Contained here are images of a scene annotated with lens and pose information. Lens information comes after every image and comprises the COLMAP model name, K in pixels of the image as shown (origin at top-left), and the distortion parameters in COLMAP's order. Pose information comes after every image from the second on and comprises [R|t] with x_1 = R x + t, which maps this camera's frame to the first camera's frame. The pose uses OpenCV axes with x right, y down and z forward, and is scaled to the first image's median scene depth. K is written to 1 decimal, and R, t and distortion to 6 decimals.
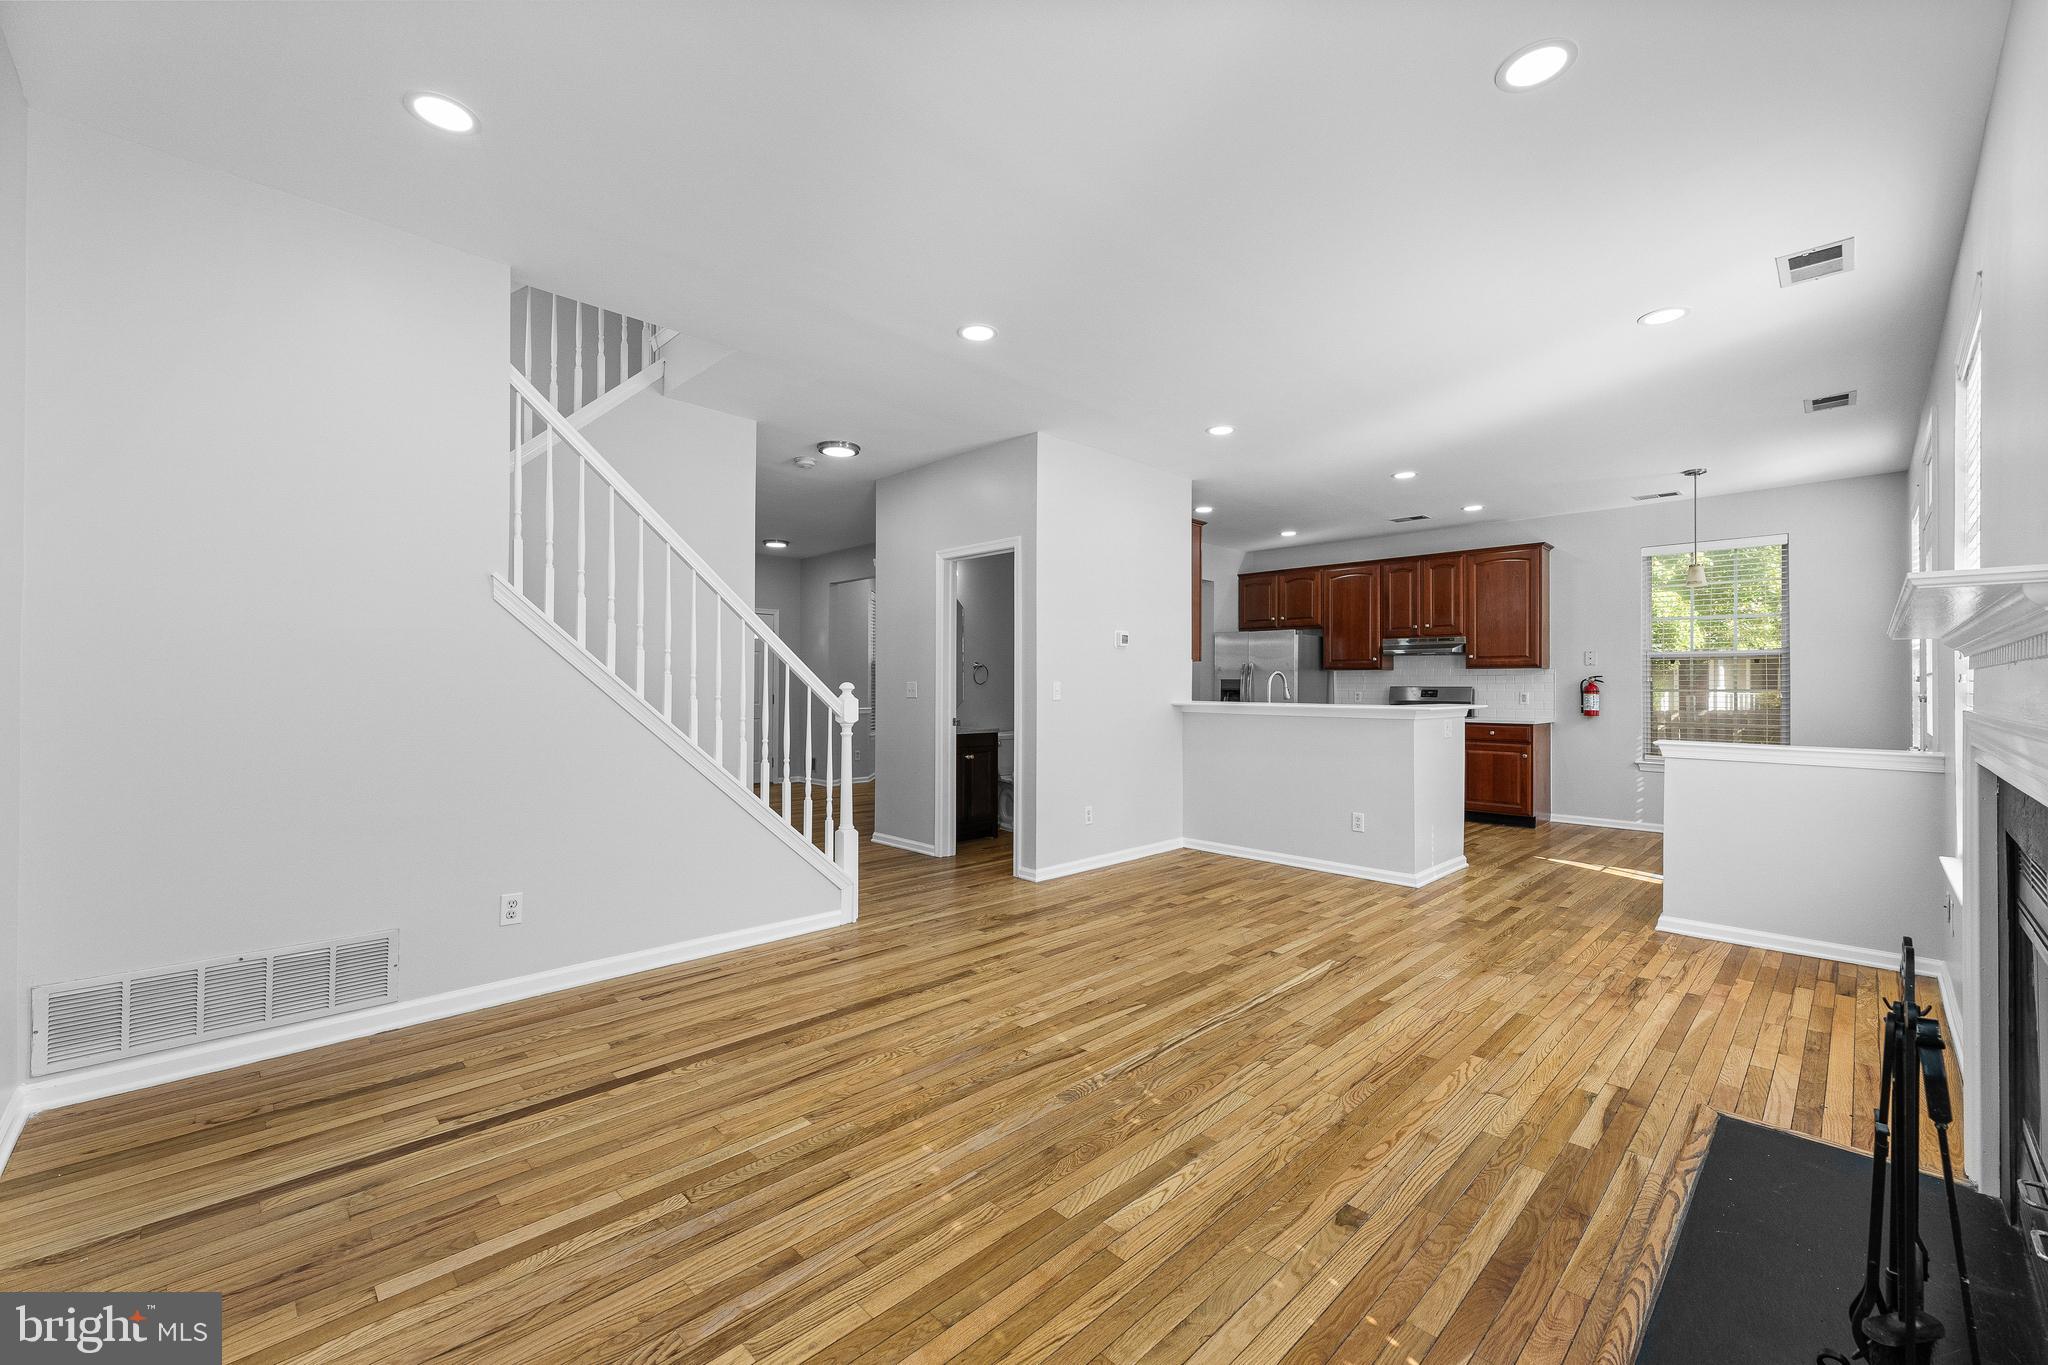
lens RADIAL K [[826.8, 0, 1017.4], [0, 826.8, 679.6], [0, 0, 1]] dist [0.005165, -0.001292]
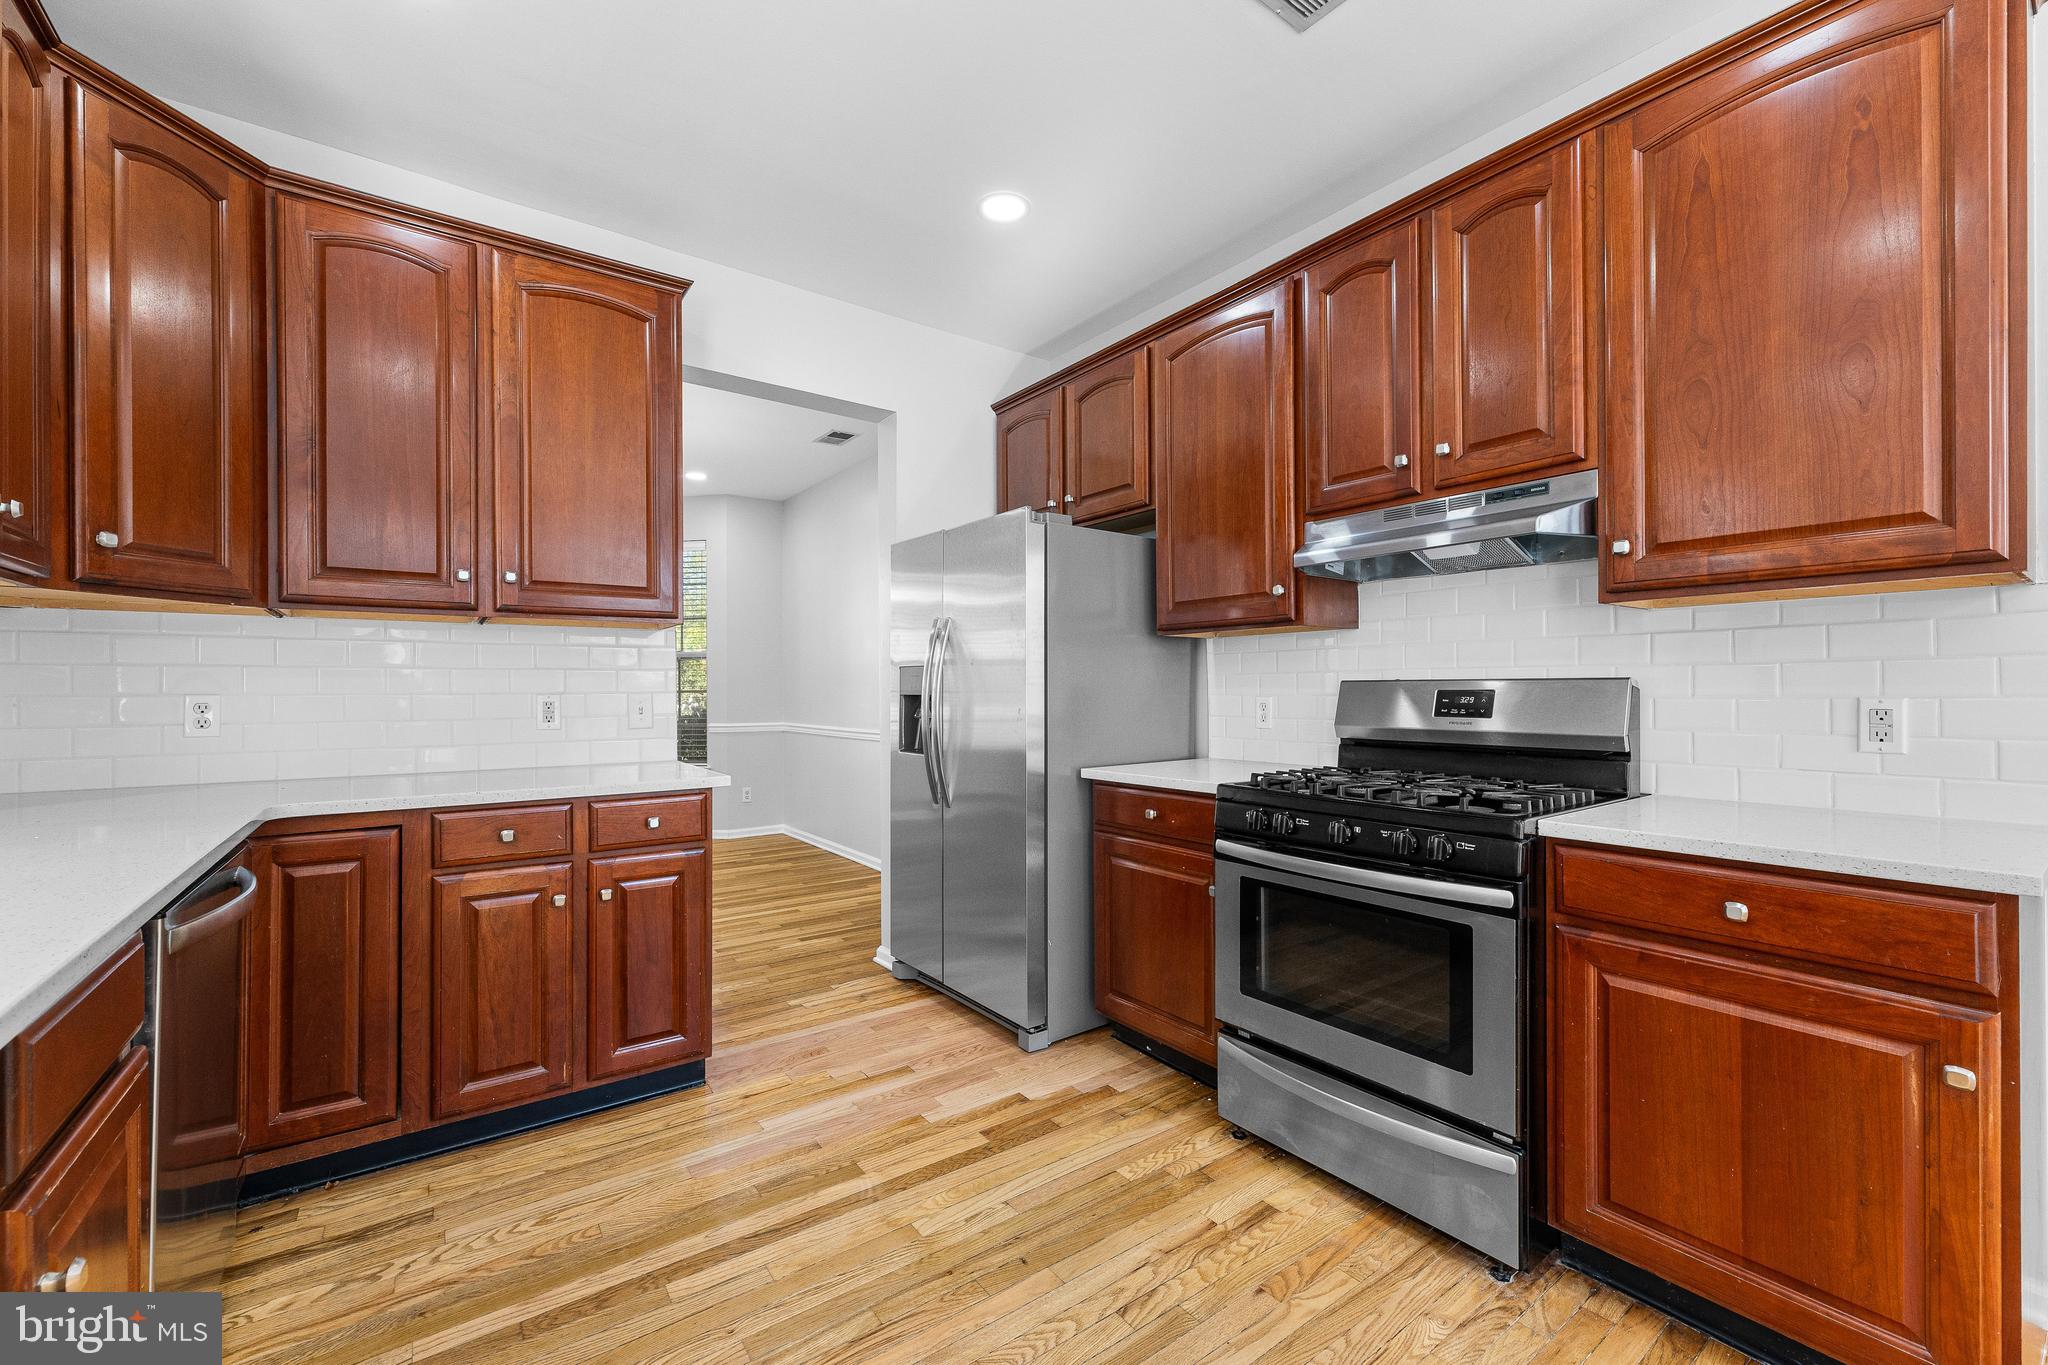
lens RADIAL K [[826.8, 0, 1021.8], [0, 826.8, 687.1], [0, 0, 1]] dist [0.005165, -0.001292]
pose [[0.989774, -0.007667, -0.142436, 0.534141], [0.008626, 0.999944, 0.006117, 0.011340], [0.142381, -0.007283, 0.989785, 0.961390]]
